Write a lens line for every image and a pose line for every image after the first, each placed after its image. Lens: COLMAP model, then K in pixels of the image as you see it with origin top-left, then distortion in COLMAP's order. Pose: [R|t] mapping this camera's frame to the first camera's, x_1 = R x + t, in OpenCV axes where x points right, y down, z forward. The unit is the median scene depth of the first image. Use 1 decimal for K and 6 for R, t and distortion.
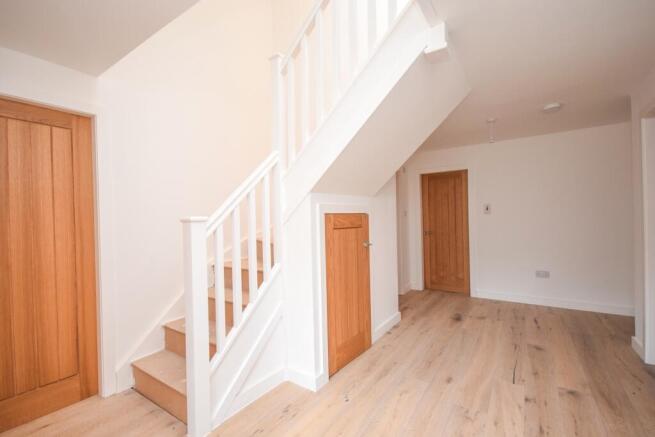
lens RADIAL K [[292.6, 0, 327.5], [0, 292.6, 218.5], [0, 0, 1]] dist [0.012444, -0.000224]
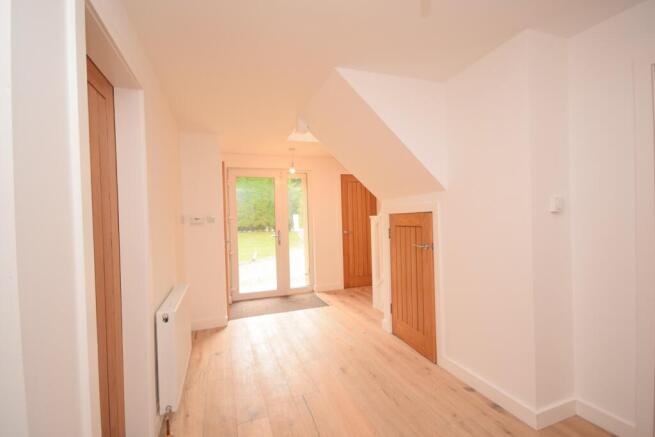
lens RADIAL K [[292.6, 0, 327.5], [0, 292.6, 218.5], [0, 0, 1]] dist [0.012444, -0.000224]
pose [[-0.584609, 0.045021, -0.810065, 1.119574], [0.045140, 0.998718, 0.022929, -0.035824], [0.810059, -0.023162, -0.585891, 1.376103]]
